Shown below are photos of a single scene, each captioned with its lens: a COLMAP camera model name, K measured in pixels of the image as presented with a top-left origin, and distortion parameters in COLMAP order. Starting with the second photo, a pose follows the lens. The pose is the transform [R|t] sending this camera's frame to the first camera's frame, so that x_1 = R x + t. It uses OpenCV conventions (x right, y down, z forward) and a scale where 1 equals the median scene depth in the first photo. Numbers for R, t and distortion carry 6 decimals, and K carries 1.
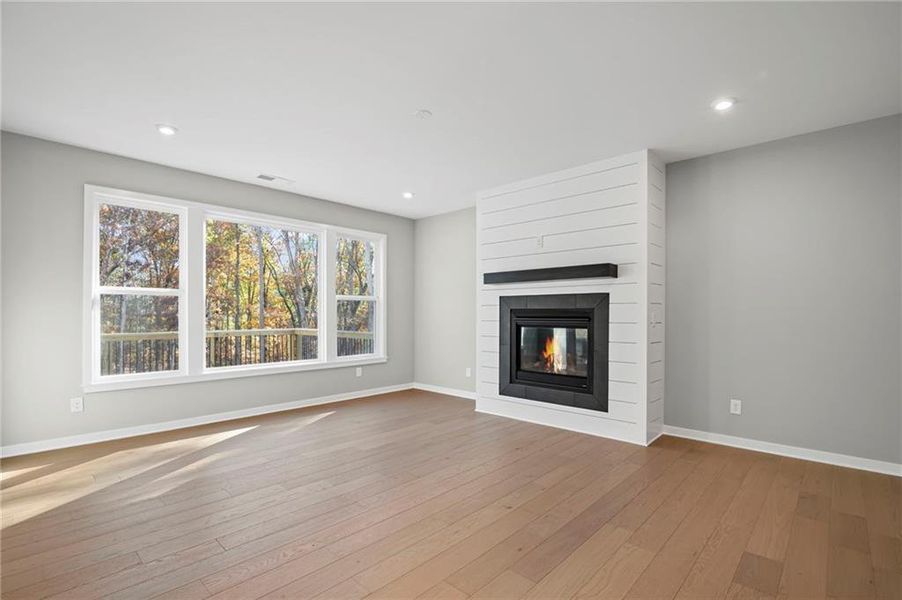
lens RADIAL K [[421.2, 0, 453.4], [0, 421.2, 315.8], [0, 0, 1]] dist [-0.001037, -0.000237]
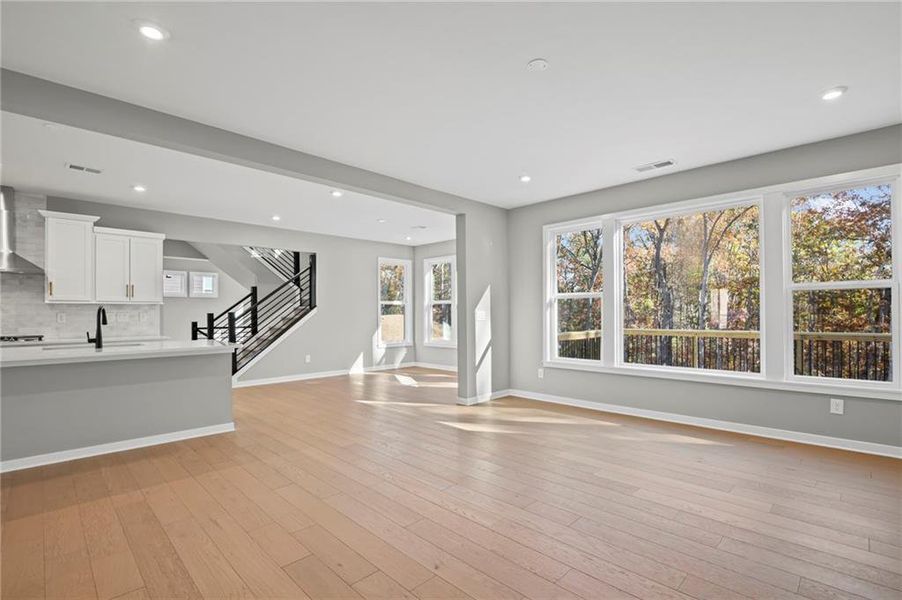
lens RADIAL K [[417.9, 0, 455.1], [0, 417.9, 314.3], [0, 0, 1]] dist [-0.001539, -0.000081]
pose [[-0.028228, -0.001478, -0.999600, 0.506968], [-0.000433, 0.999999, -0.001467, 0.001377], [0.999601, 0.000392, -0.028229, 0.605906]]
